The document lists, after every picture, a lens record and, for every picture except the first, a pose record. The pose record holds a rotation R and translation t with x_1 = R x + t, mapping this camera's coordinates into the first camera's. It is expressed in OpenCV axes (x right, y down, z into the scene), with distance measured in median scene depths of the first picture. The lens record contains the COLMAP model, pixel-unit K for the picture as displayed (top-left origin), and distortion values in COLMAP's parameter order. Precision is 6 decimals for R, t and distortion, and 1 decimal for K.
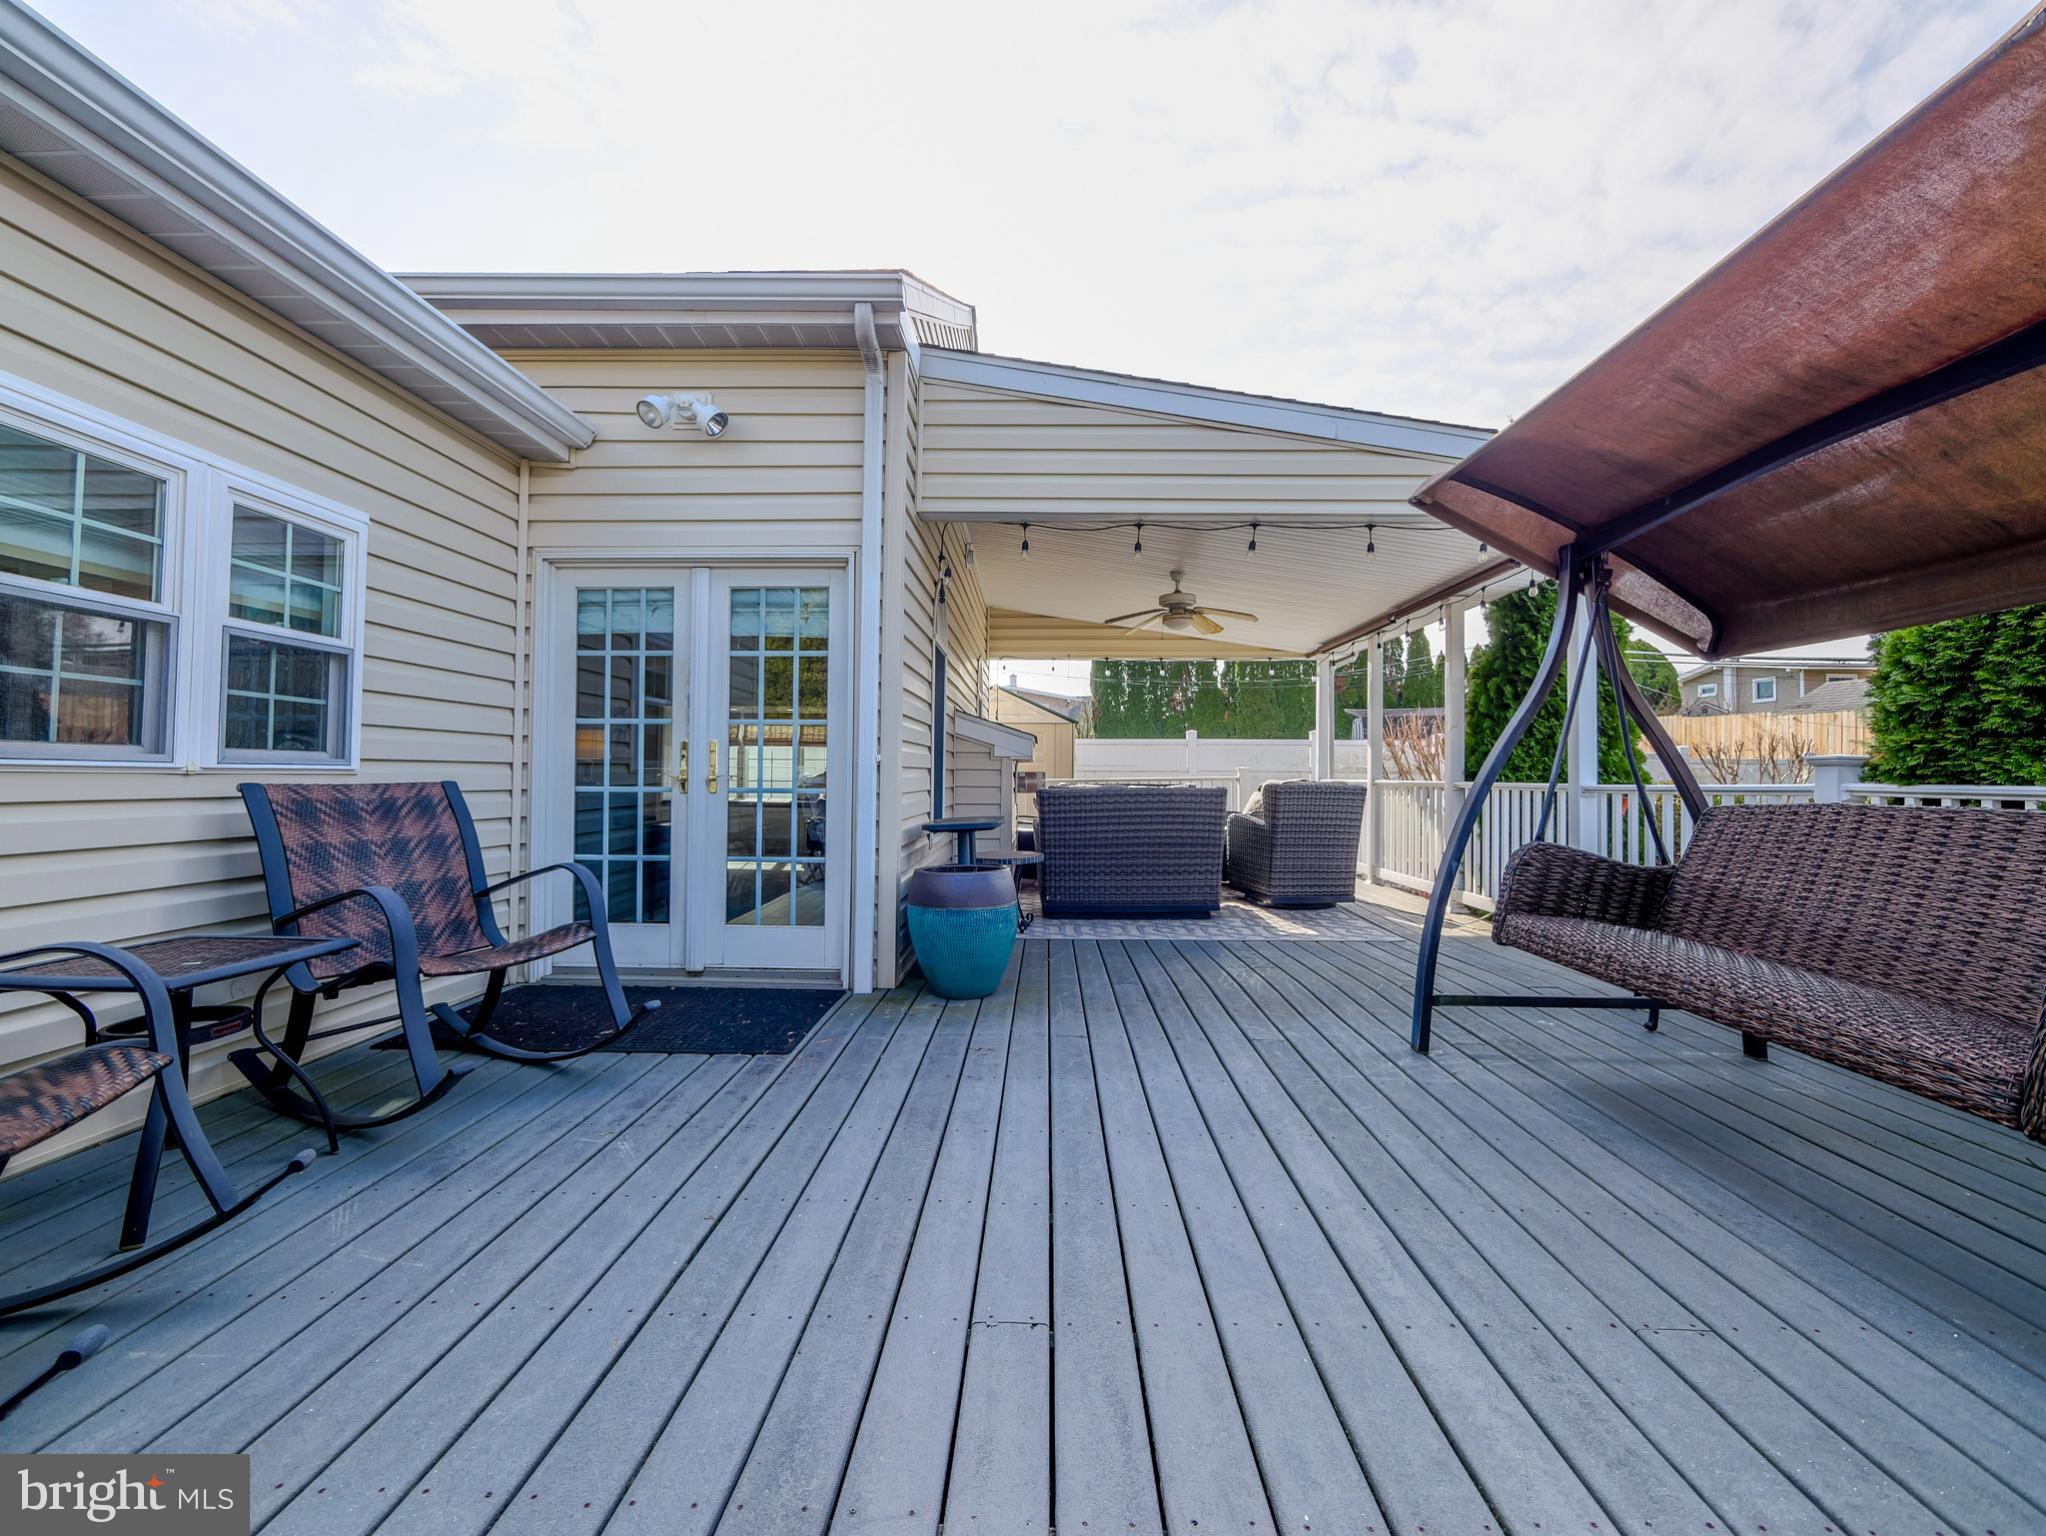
lens RADIAL K [[852.8, 0, 1018.1], [0, 852.8, 755.8], [0, 0, 1]] dist [-0.003311, -0.000352]
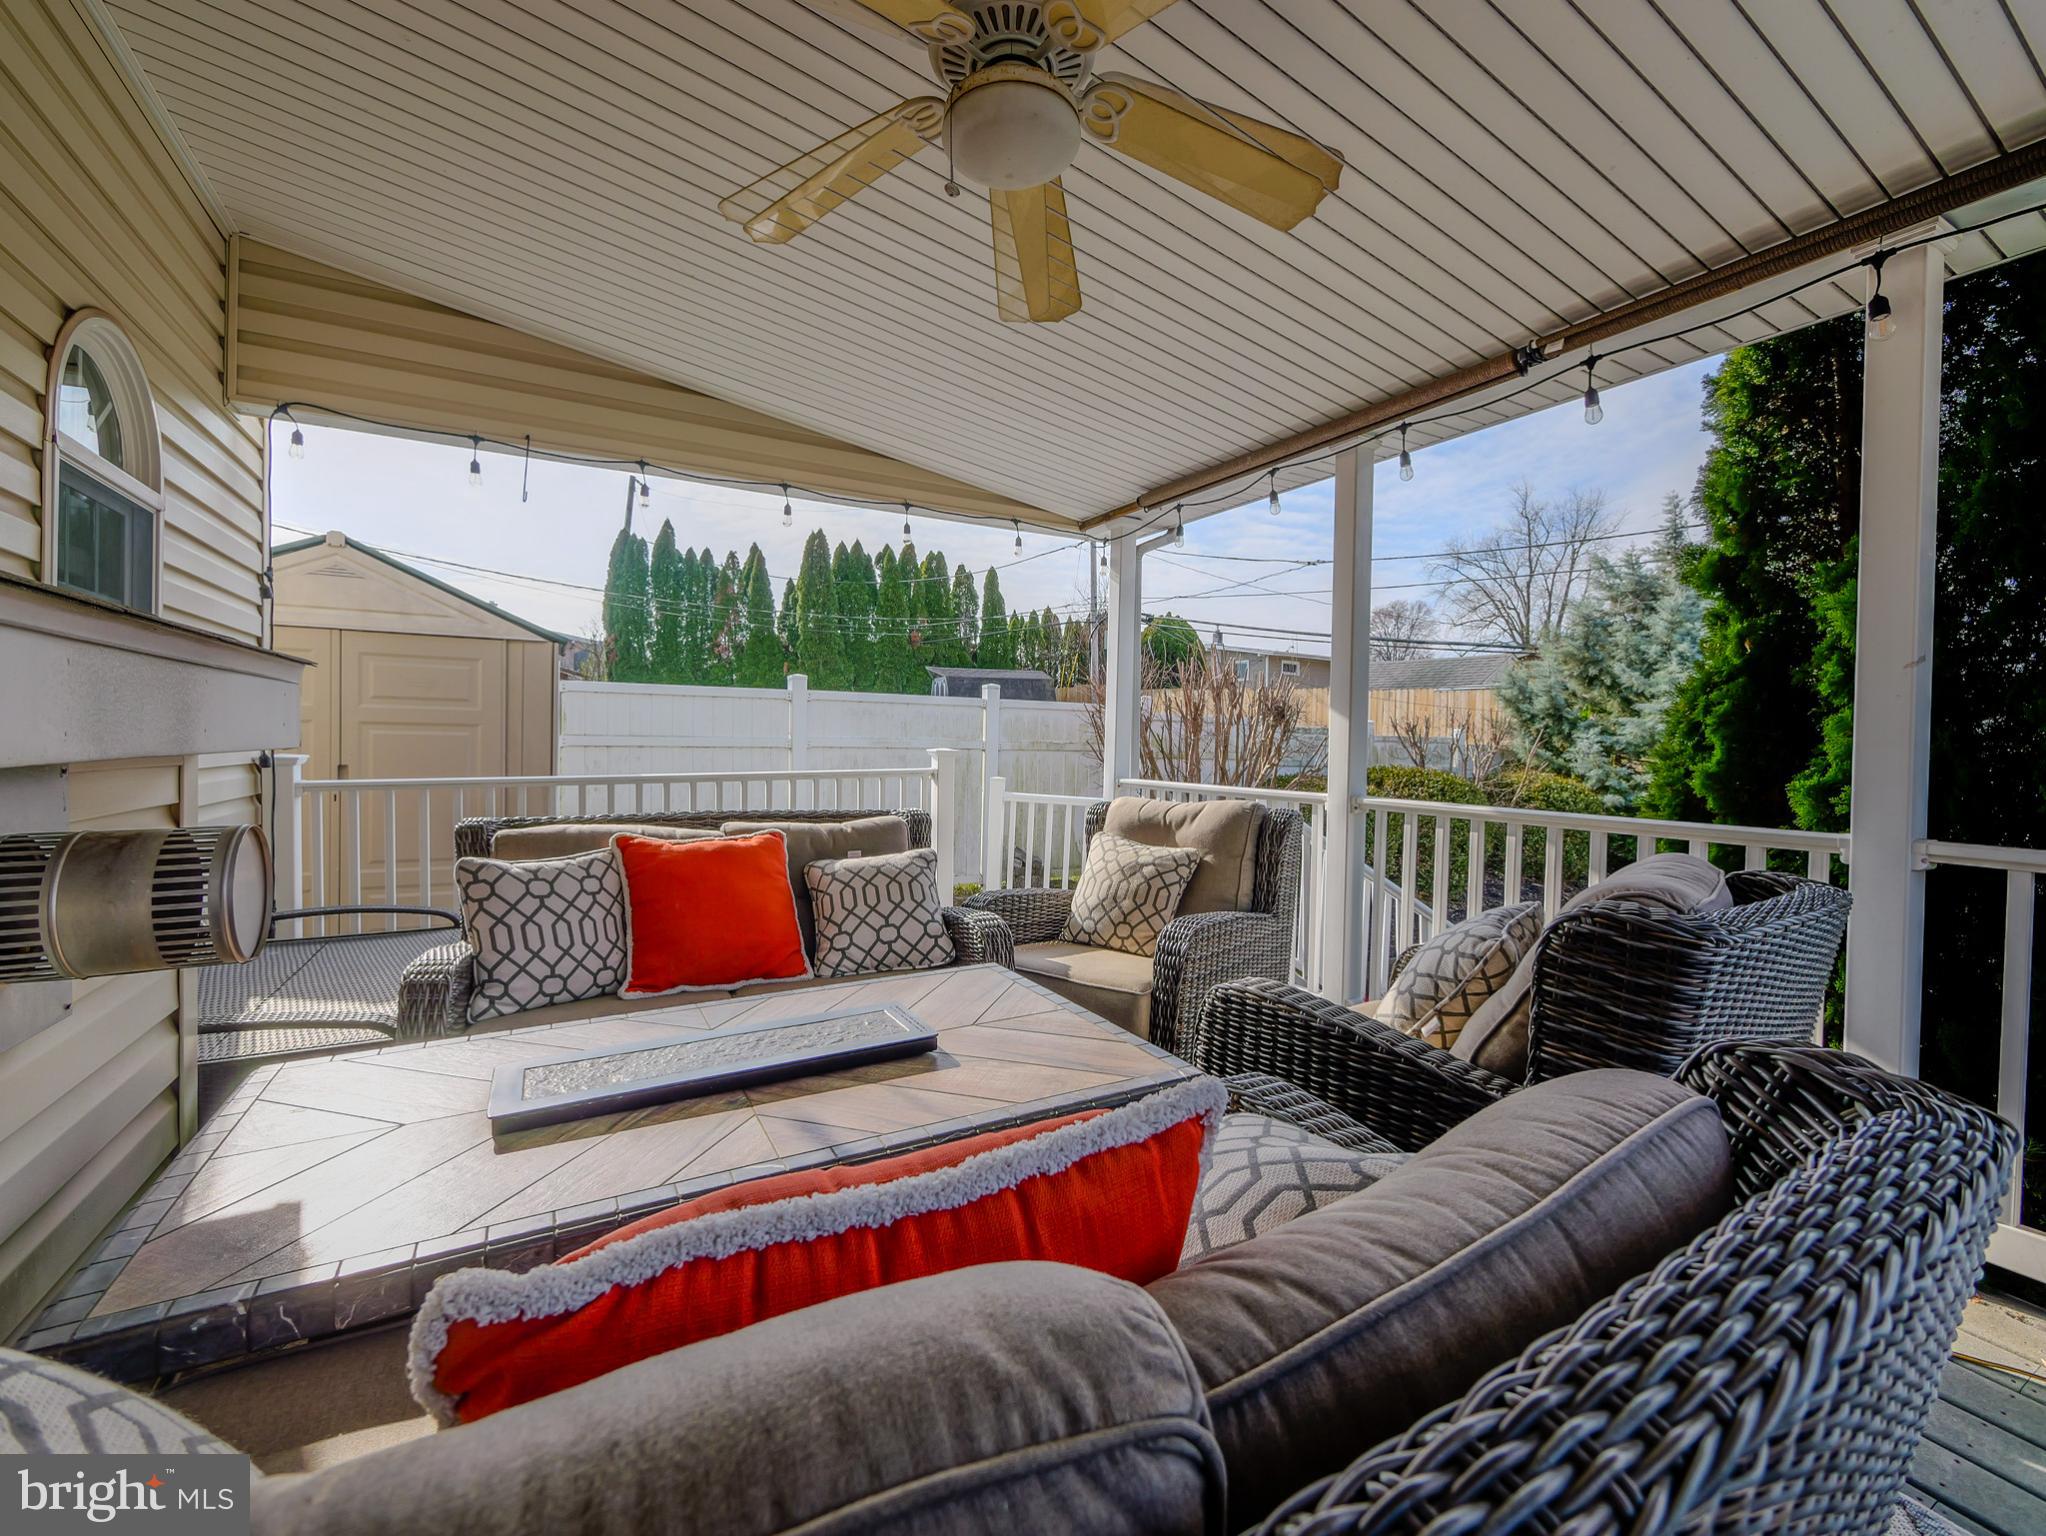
lens RADIAL K [[852.8, 0, 1018.1], [0, 852.8, 755.8], [0, 0, 1]] dist [-0.003311, -0.000352]
pose [[0.857618, -0.002079, 0.514284, 0.017101], [-0.021416, 0.998980, 0.039753, -0.000897], [-0.513842, -0.045107, 0.856698, 0.188505]]
